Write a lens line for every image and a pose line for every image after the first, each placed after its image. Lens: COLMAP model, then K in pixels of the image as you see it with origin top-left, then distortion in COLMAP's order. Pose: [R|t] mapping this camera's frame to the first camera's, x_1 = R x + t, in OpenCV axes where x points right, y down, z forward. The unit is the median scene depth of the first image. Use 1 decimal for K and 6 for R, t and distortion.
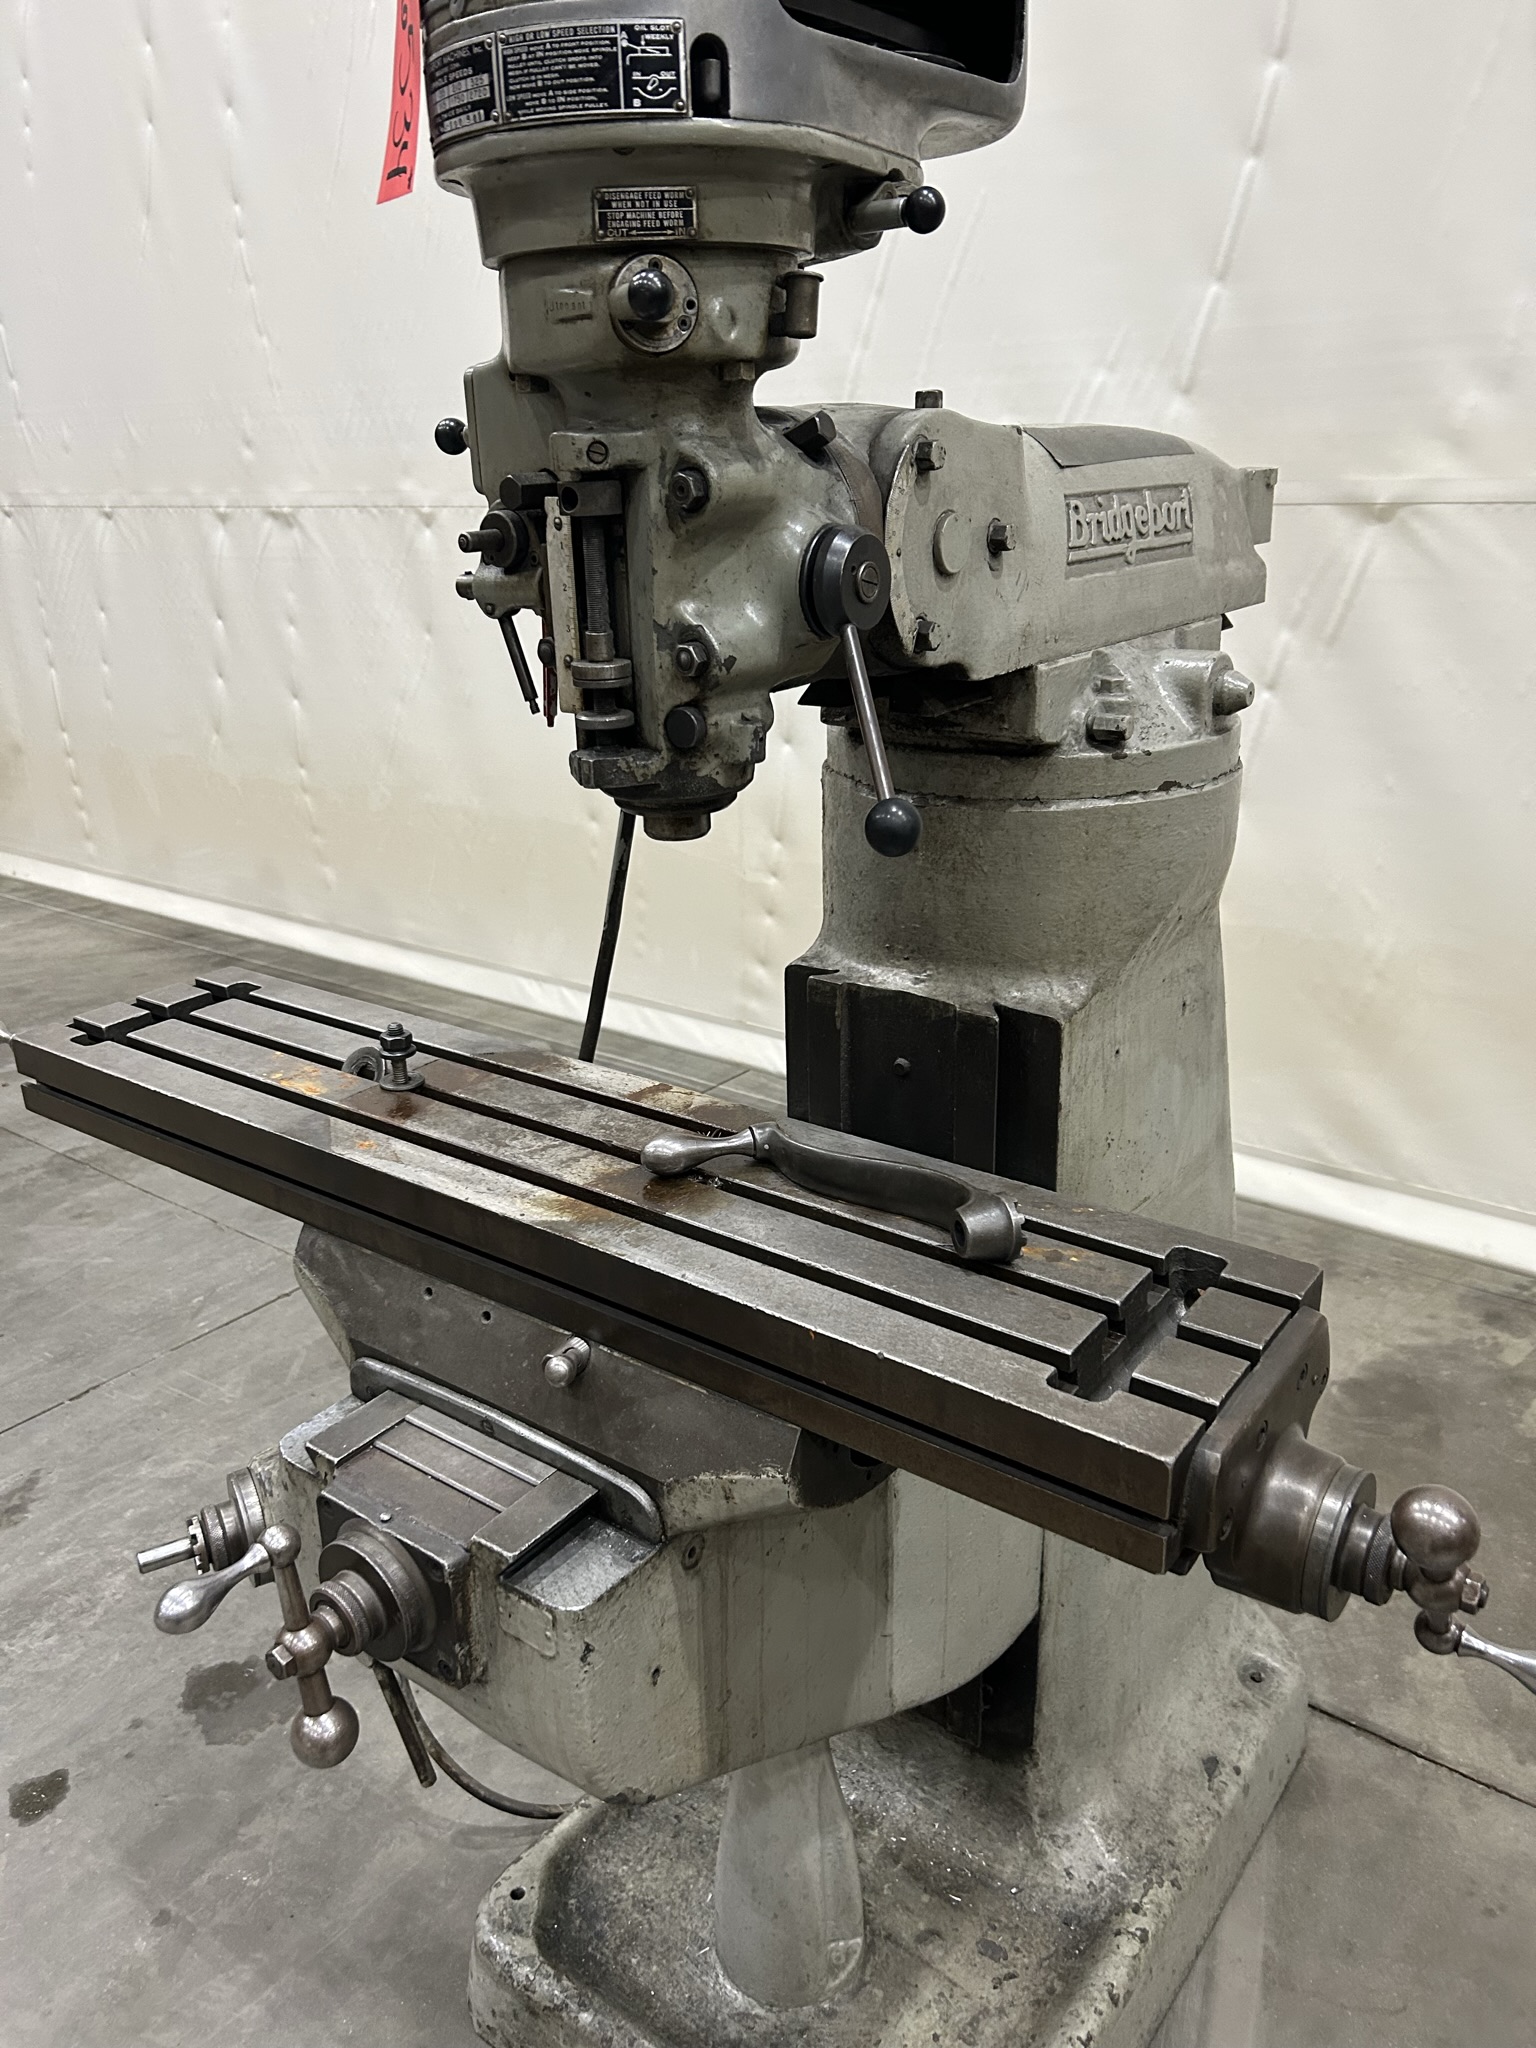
lens RADIAL K [[1557.6, 0, 747.9], [0, 1557.6, 1018.4], [0, 0, 1]] dist [0.010902, 0.001915]
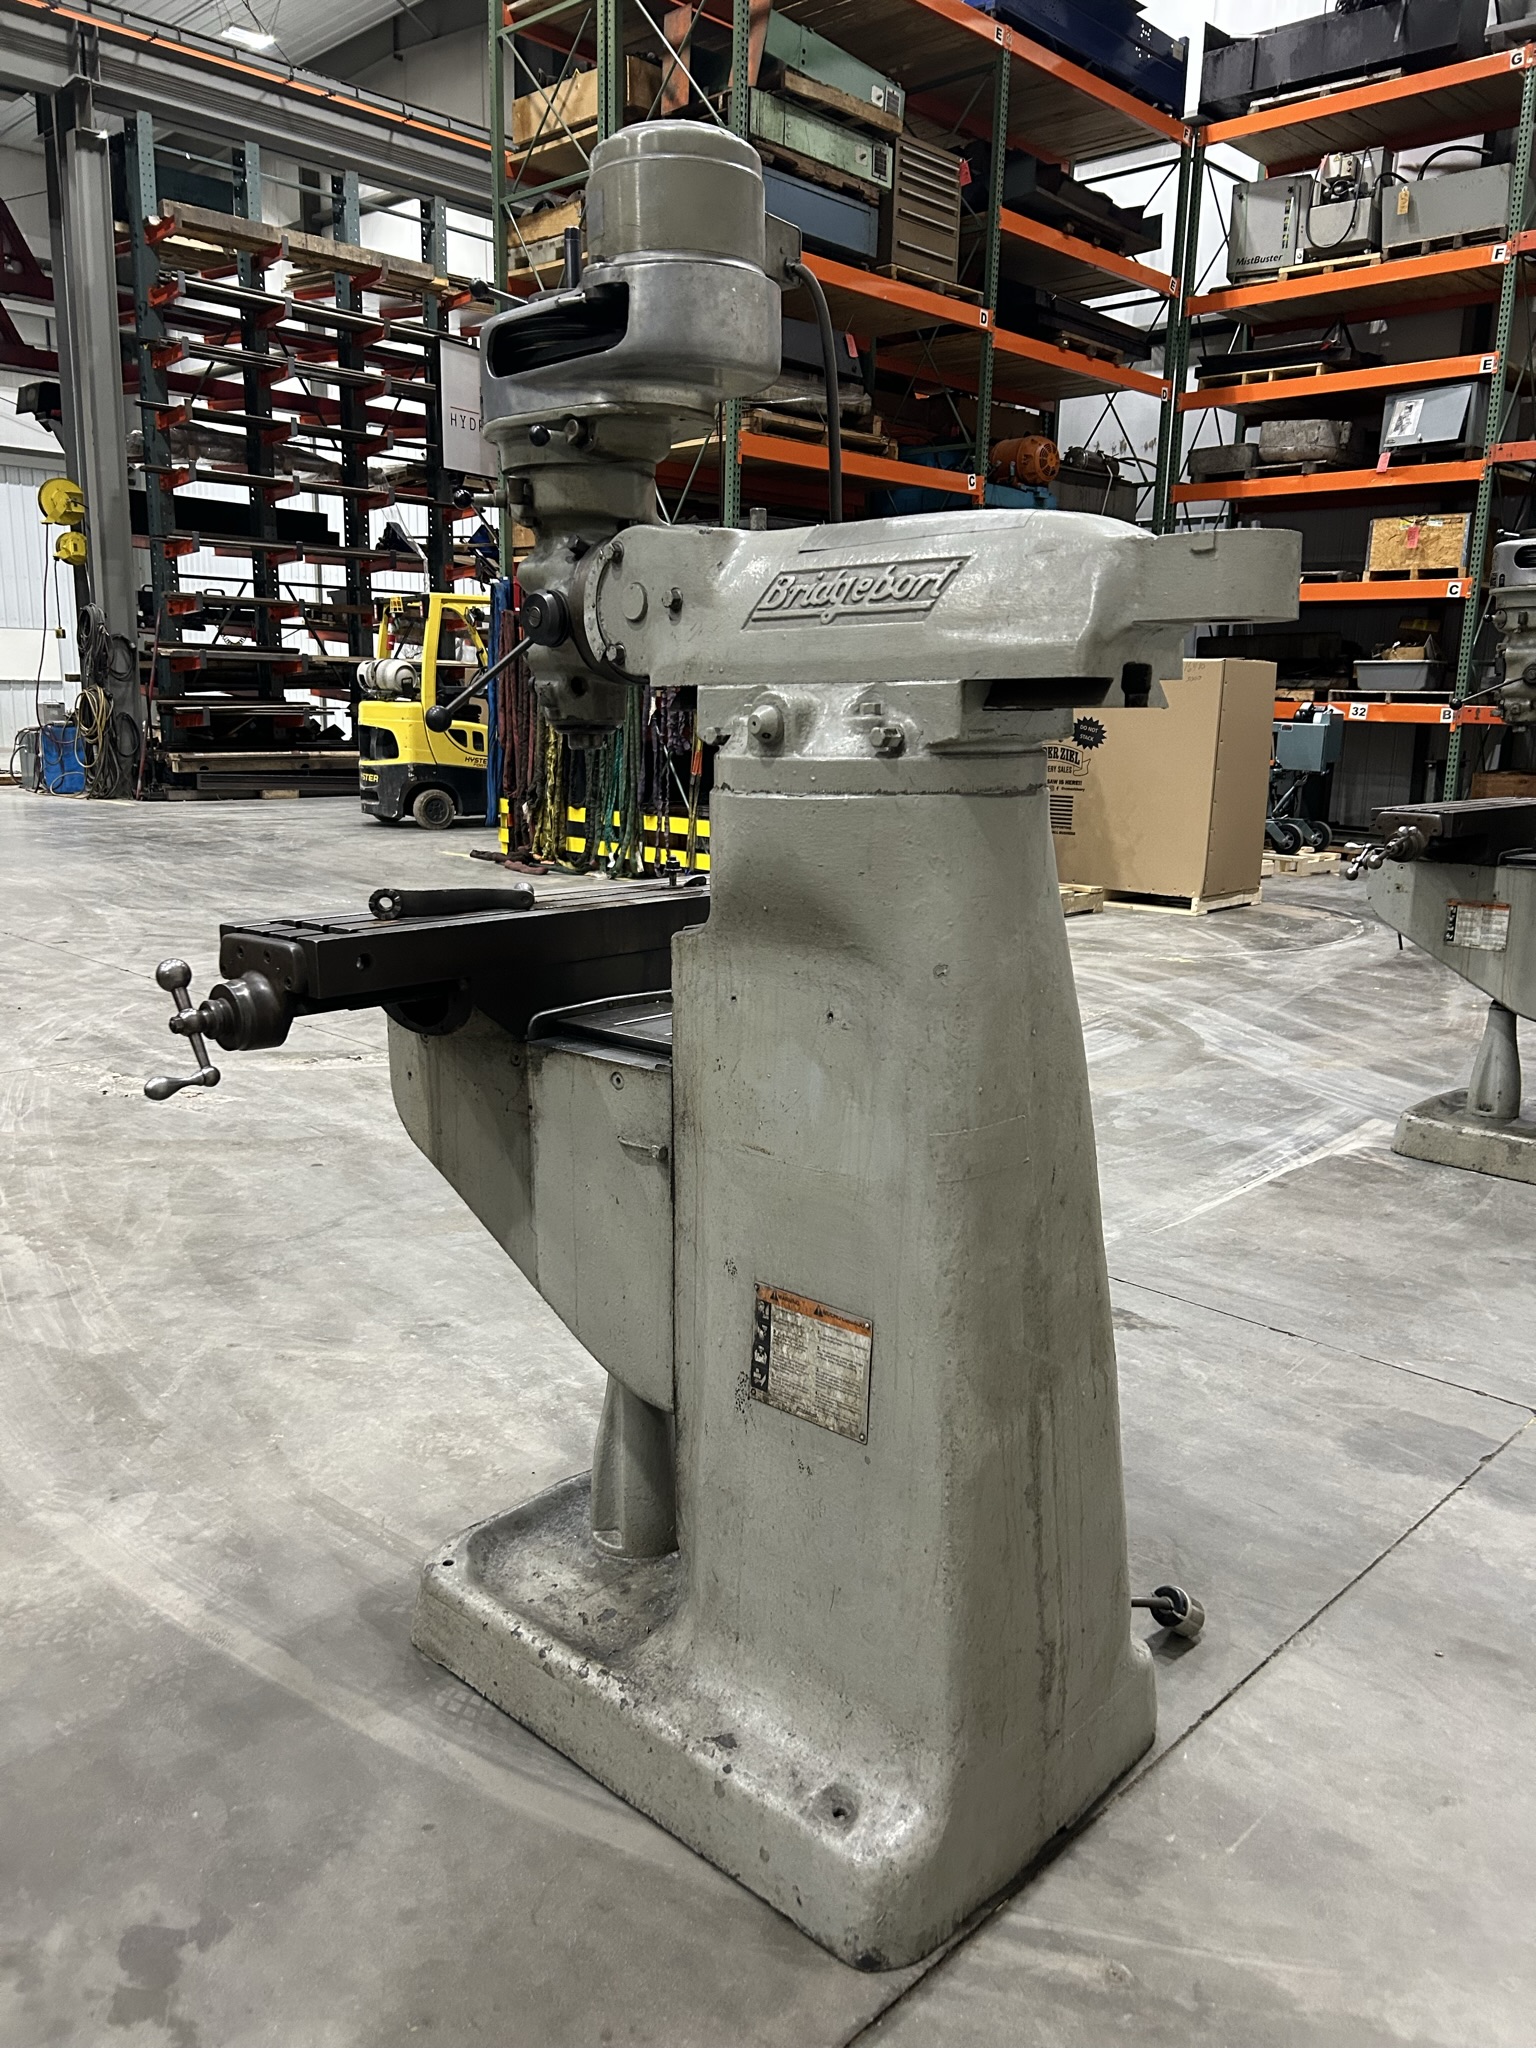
lens RADIAL K [[1533.1, 0, 756.8], [0, 1533.1, 1003.7], [0, 0, 1]] dist [0.044987, -0.049601]
pose [[-0.108236, 0.211831, -0.971294, 1.271863], [-0.344690, 0.908428, 0.236531, -0.242123], [0.932456, 0.360397, -0.025309, 0.915442]]
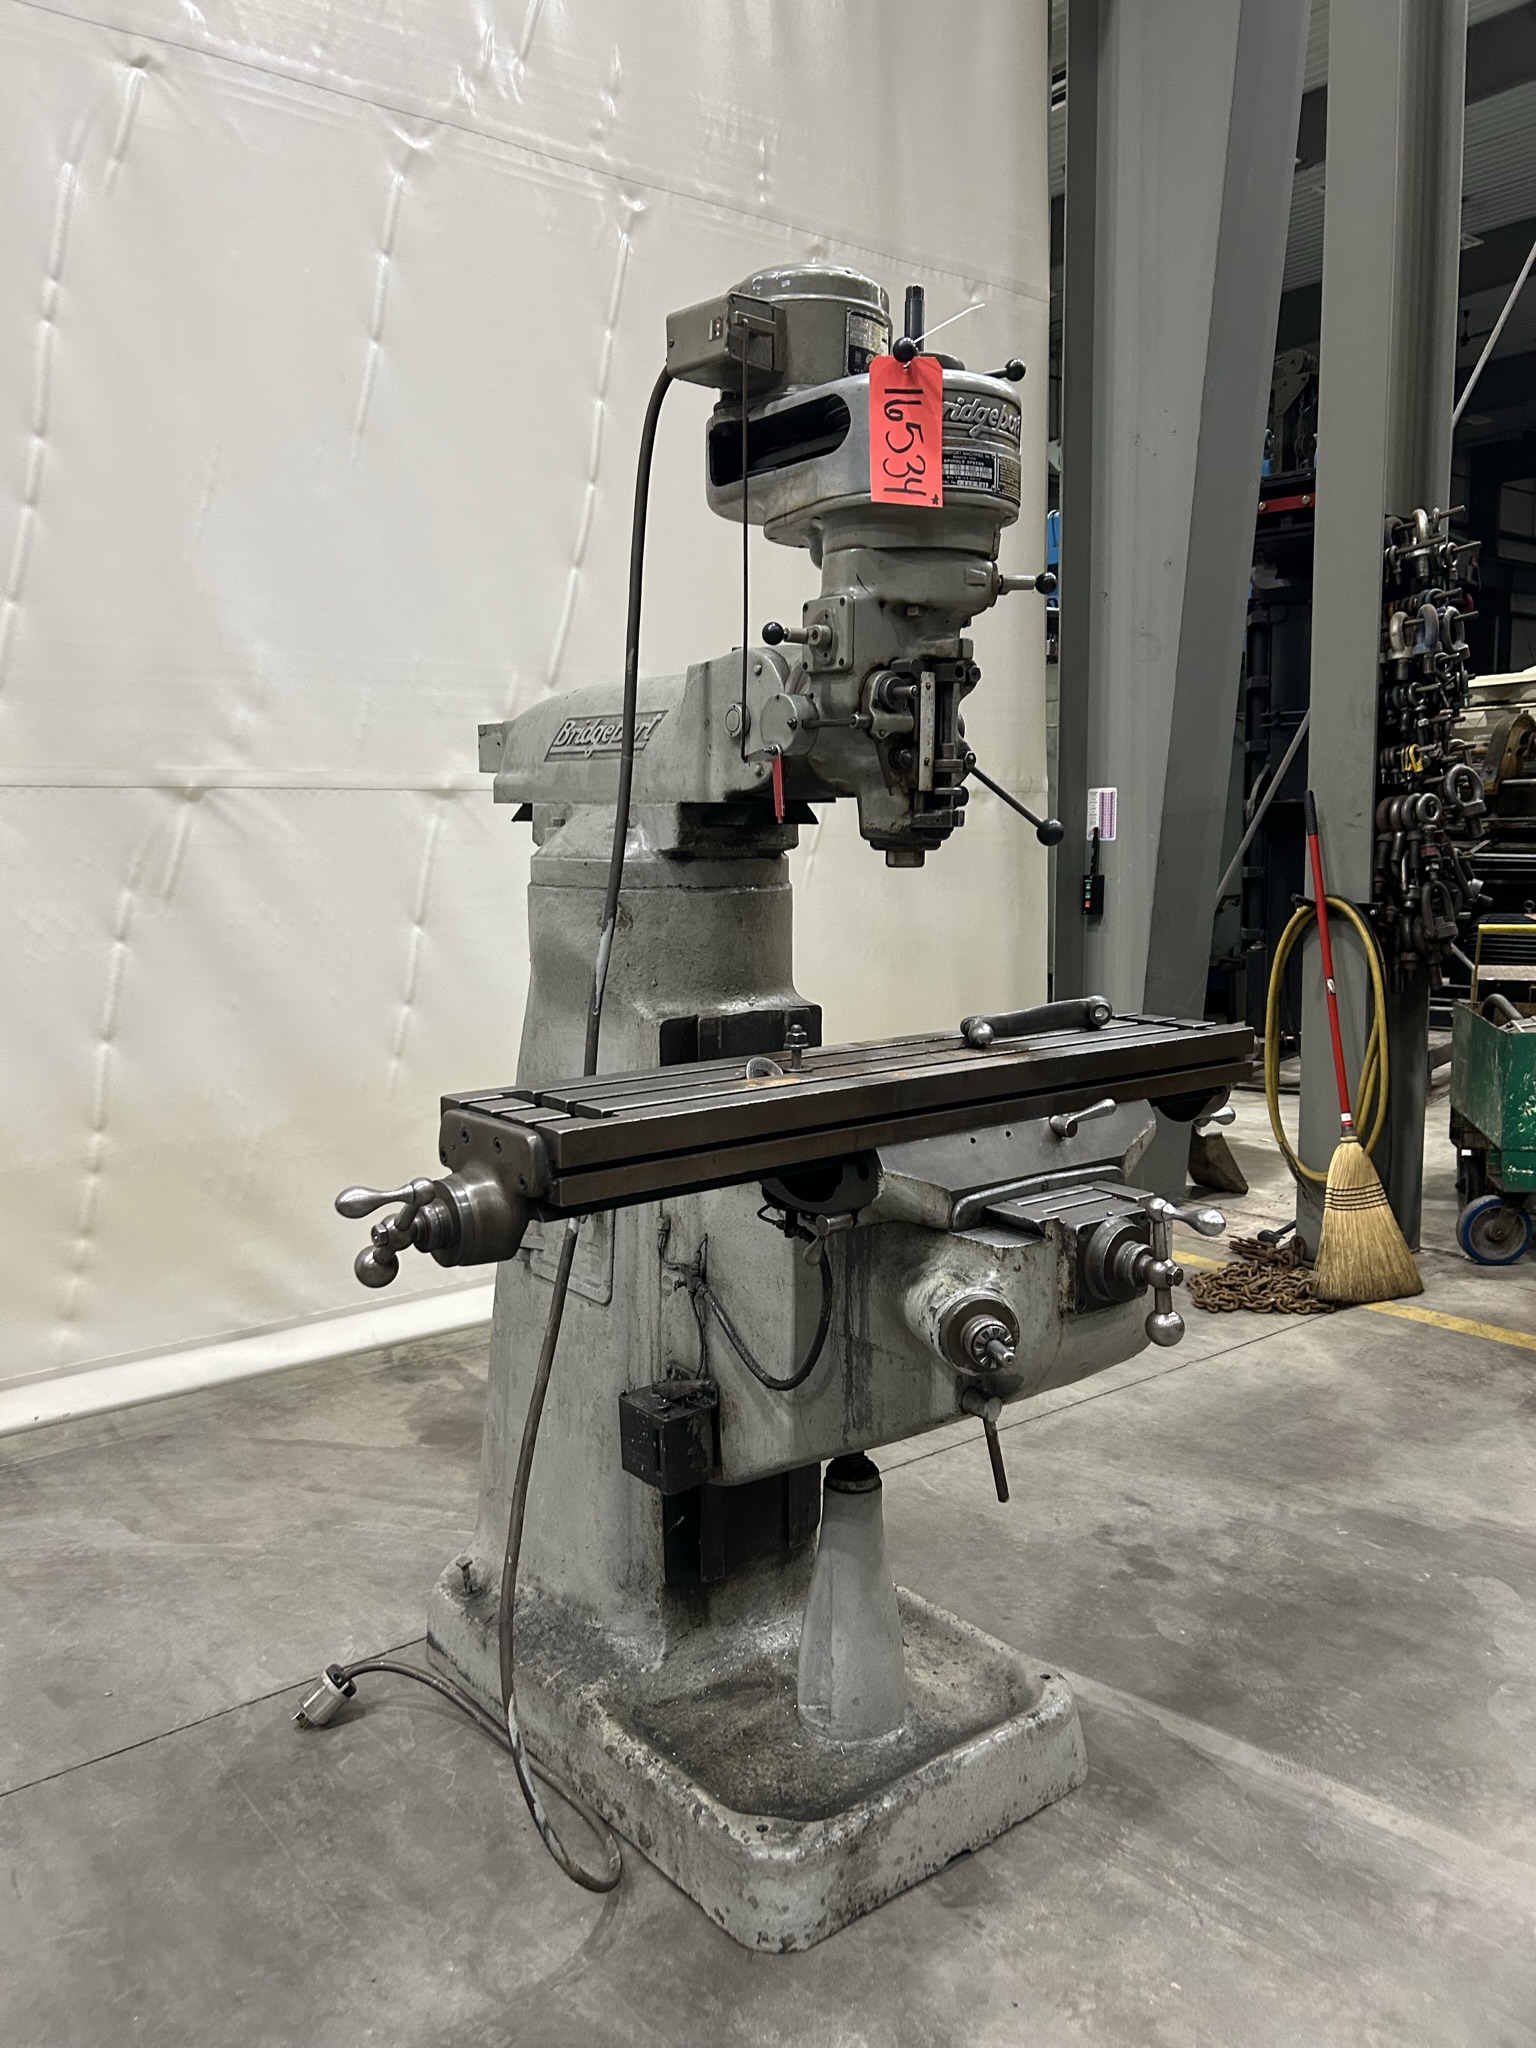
lens RADIAL K [[1542.7, 0, 768.0], [0, 1542.7, 1024.0], [0, 0, 1]] dist [0.042629, -0.051415]
pose [[0.242630, -0.102719, 0.964665, -1.182582], [0.331714, 0.943227, 0.017004, -0.022334], [-0.911645, 0.315867, 0.262929, 0.495810]]
